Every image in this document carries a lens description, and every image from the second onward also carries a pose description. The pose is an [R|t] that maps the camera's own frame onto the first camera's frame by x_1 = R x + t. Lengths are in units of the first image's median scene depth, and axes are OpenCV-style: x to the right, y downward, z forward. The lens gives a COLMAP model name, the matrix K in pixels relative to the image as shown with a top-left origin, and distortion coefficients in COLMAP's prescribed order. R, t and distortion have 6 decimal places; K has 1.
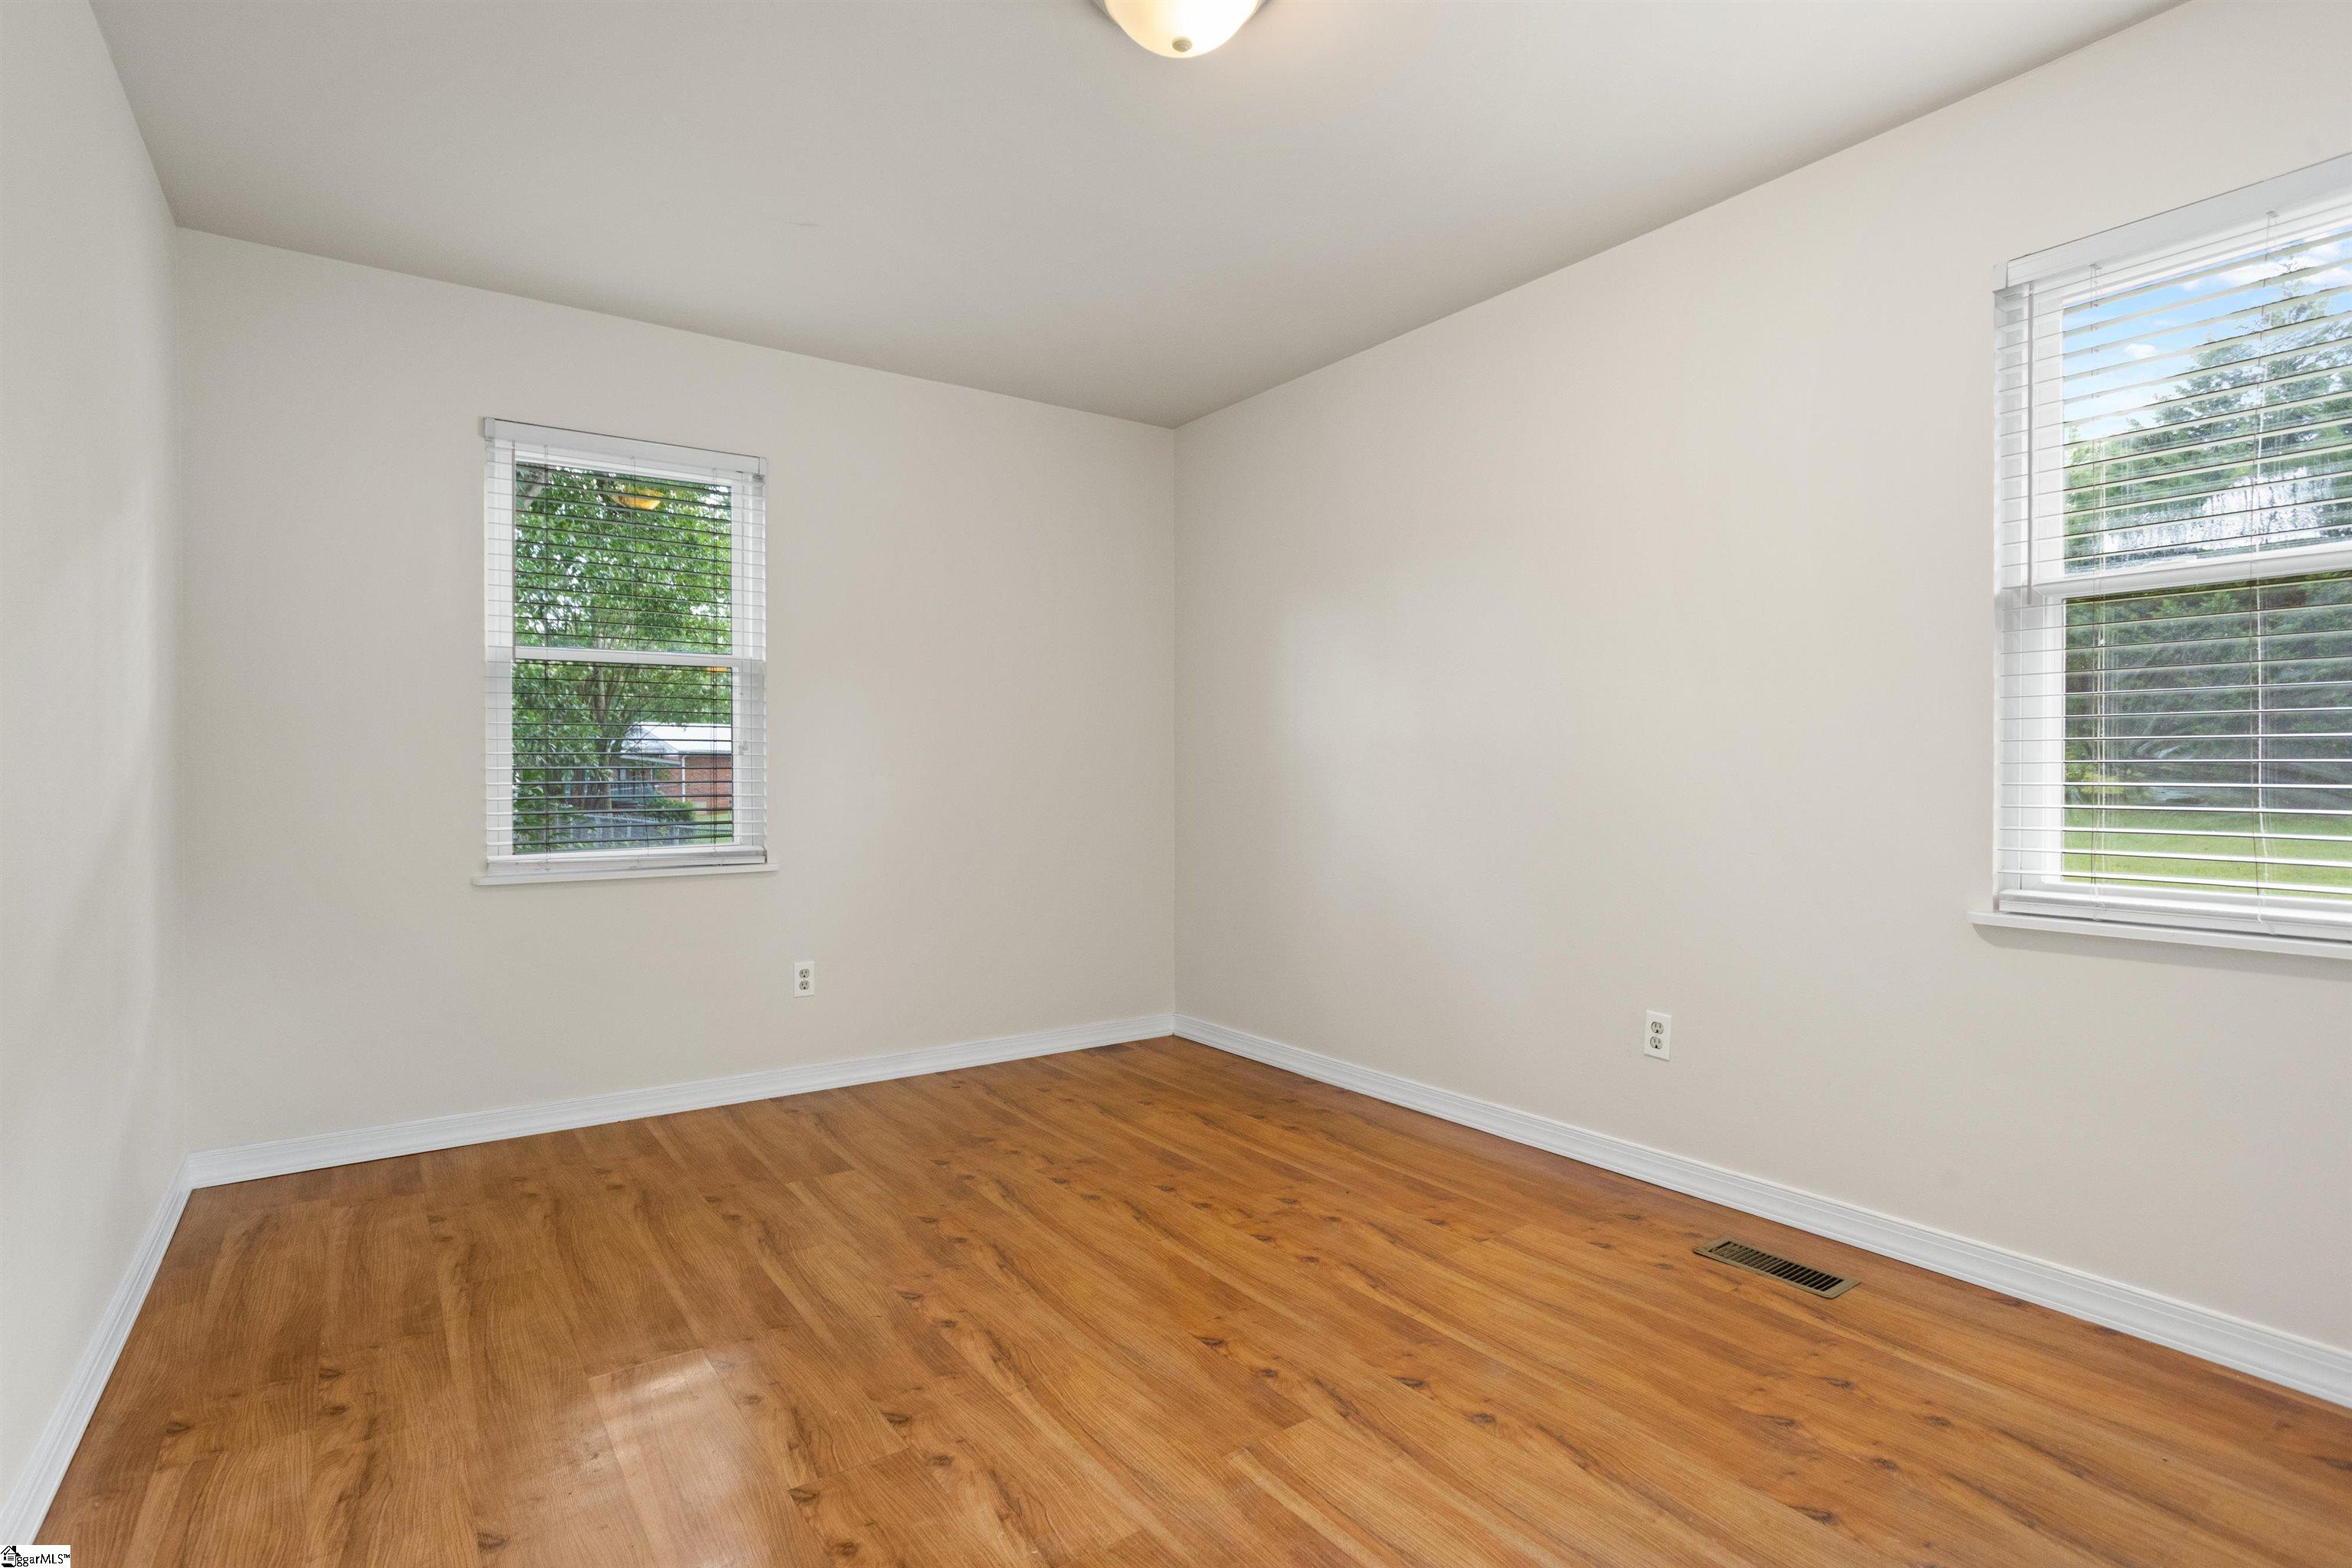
lens RADIAL K [[1150.4, 0, 1178.8], [0, 1150.4, 765.1], [0, 0, 1]] dist [-0.004222, 0.006562]
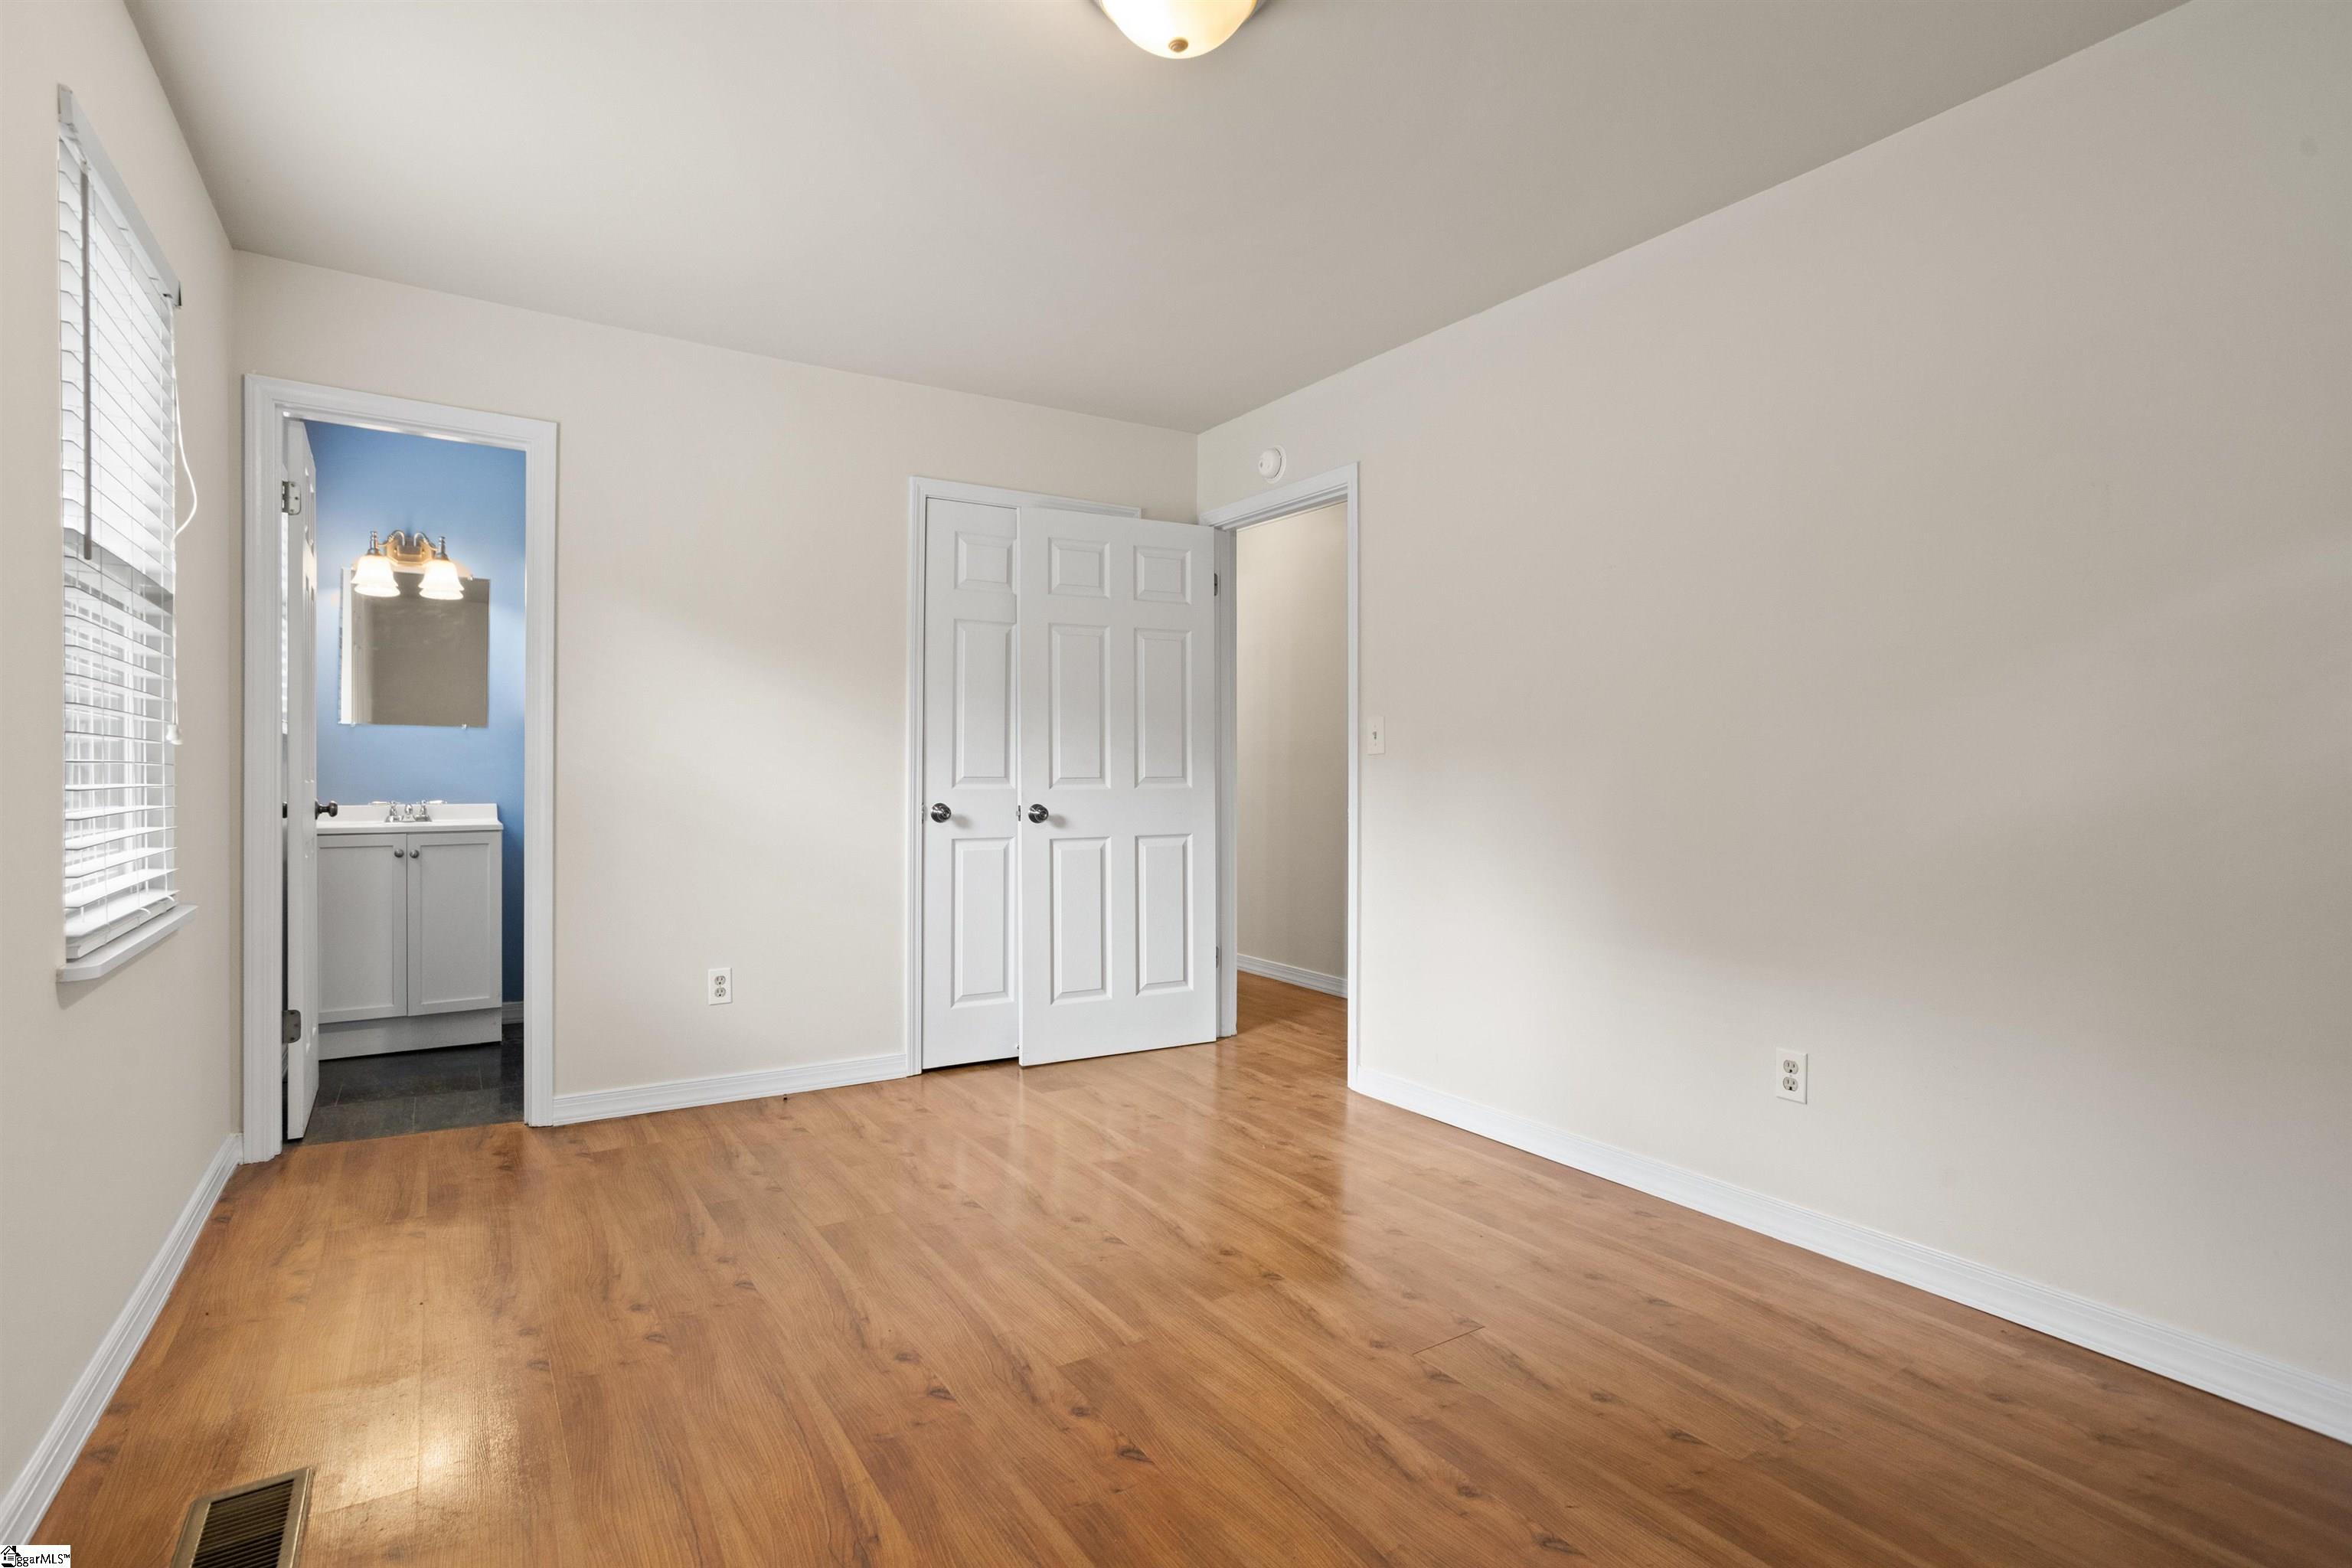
lens RADIAL K [[1150.4, 0, 1170.0], [0, 1150.4, 780.4], [0, 0, 1]] dist [-0.004222, 0.006562]
pose [[-0.998348, -0.002909, 0.057381, -0.050369], [-0.002431, 0.999962, 0.008399, 0.002409], [-0.057403, 0.008246, -0.998317, 2.038656]]
